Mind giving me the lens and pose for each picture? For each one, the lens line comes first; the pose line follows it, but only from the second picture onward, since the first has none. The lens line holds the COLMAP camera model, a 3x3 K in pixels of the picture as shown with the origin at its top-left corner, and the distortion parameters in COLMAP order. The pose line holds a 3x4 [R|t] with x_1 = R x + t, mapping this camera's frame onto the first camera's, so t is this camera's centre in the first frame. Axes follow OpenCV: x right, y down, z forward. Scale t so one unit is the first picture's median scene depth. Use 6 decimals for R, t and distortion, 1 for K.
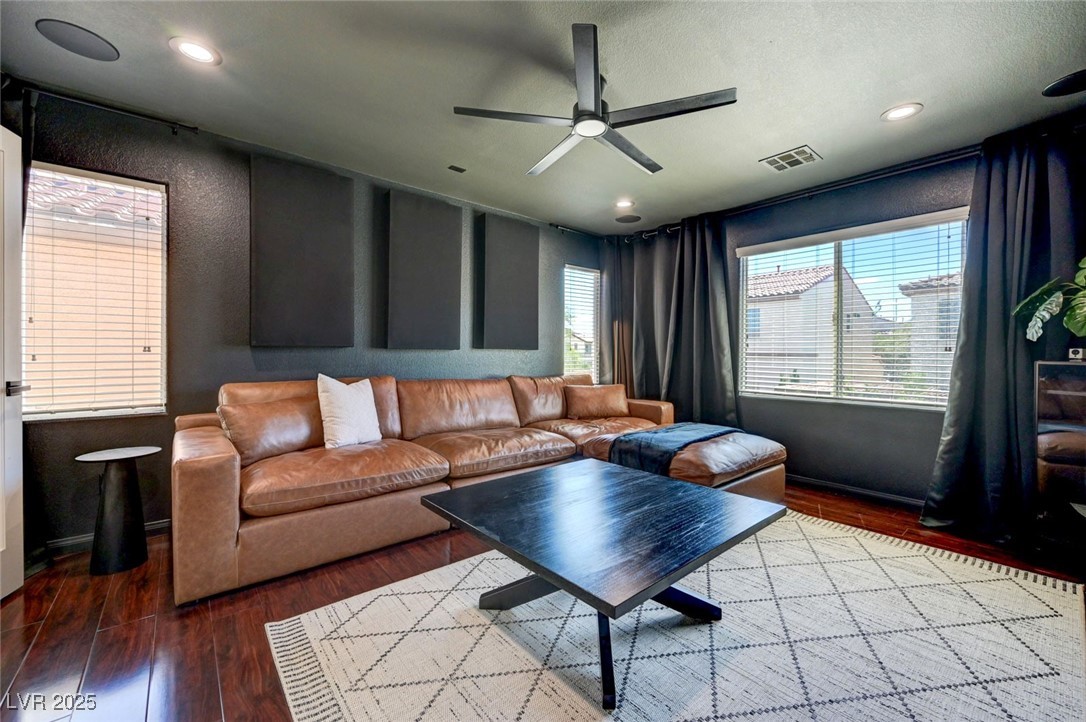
lens RADIAL K [[429.2, 0, 545.6], [0, 429.2, 357.9], [0, 0, 1]] dist [0.000981, 0.000171]
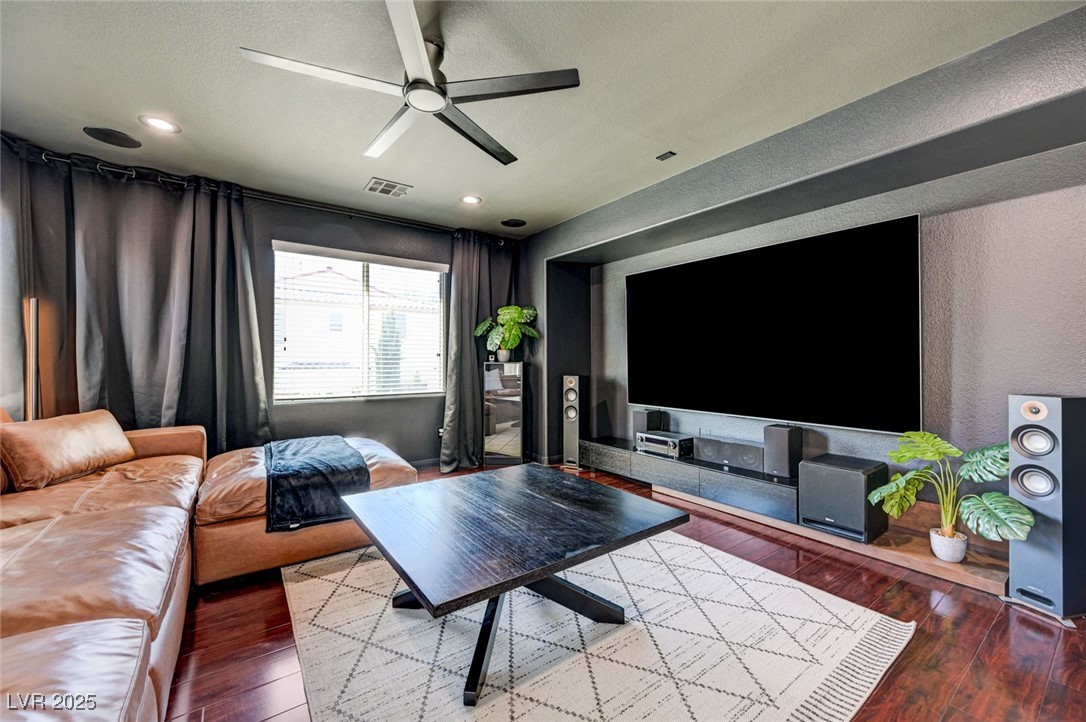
lens RADIAL K [[429.2, 0, 545.6], [0, 429.2, 357.9], [0, 0, 1]] dist [0.000981, 0.000171]
pose [[0.075237, -0.002780, 0.997162, -0.532552], [0.009531, 0.999952, 0.002068, -0.009037], [-0.997120, 0.009349, 0.075260, 0.495816]]
